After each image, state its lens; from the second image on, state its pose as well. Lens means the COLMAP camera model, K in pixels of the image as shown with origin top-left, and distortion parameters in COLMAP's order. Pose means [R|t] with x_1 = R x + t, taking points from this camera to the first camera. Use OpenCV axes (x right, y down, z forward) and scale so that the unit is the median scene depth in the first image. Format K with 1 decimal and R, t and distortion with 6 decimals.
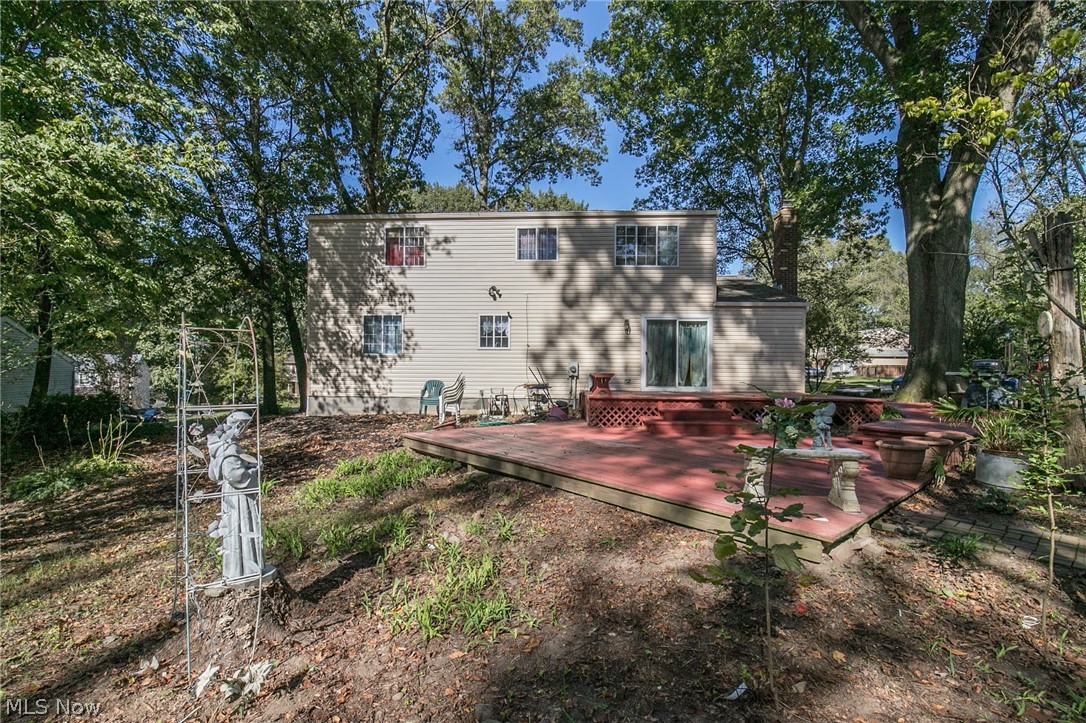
lens RADIAL K [[490.3, 0, 542.9], [0, 490.3, 373.6], [0, 0, 1]] dist [-0.023100, 0.007481]
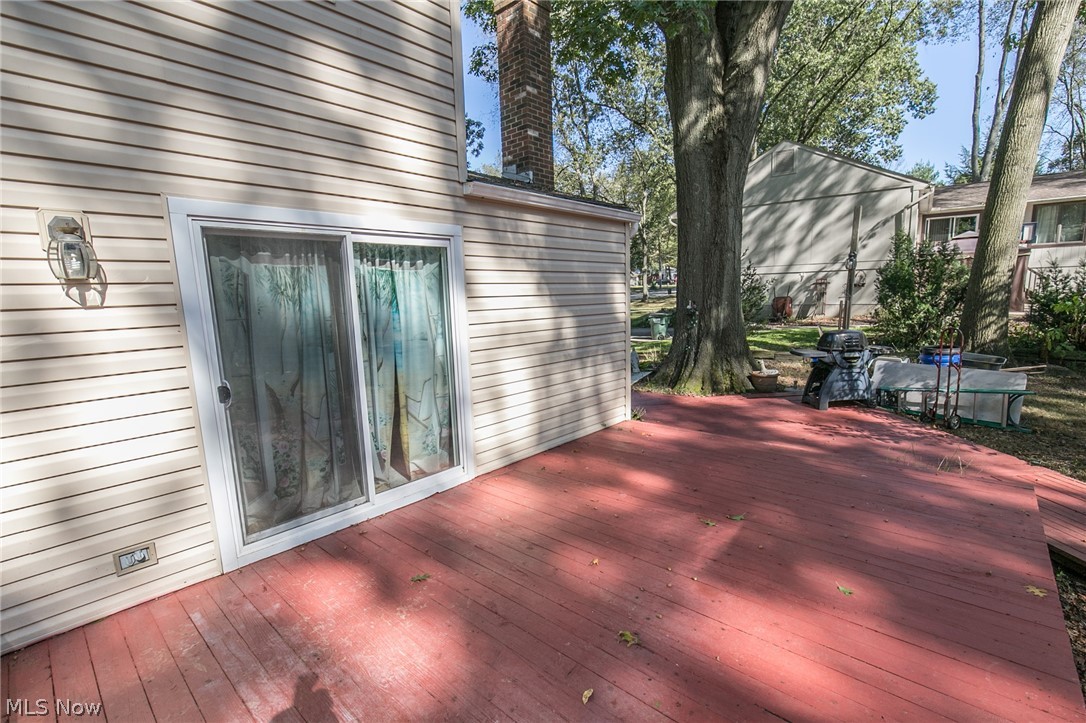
lens RADIAL K [[490.3, 0, 542.9], [0, 490.3, 373.6], [0, 0, 1]] dist [-0.023100, 0.007481]
pose [[0.618755, -0.149911, 0.771148, 0.144278], [0.040776, 0.986429, 0.159044, -0.078206], [-0.784525, -0.066966, 0.616471, 0.769885]]
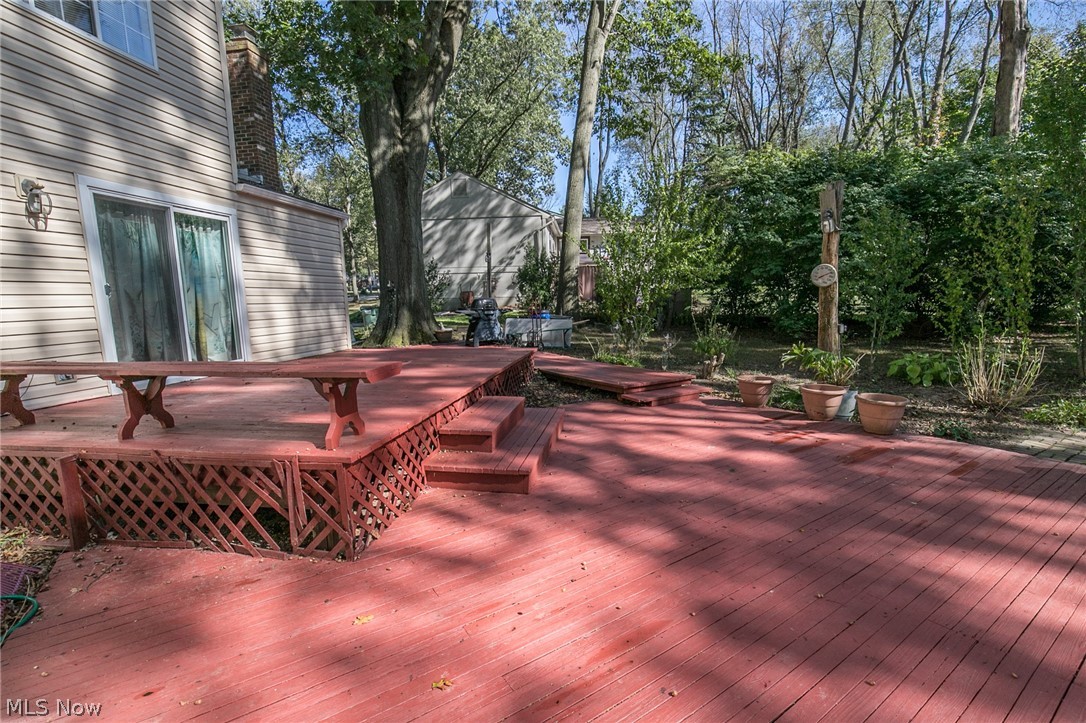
lens RADIAL K [[490.3, 0, 542.9], [0, 490.3, 373.6], [0, 0, 1]] dist [-0.023100, 0.007481]
pose [[0.101782, -0.162383, 0.981464, -0.114557], [0.026672, 0.986679, 0.160479, -0.029270], [-0.994449, 0.009843, 0.104757, 0.643507]]
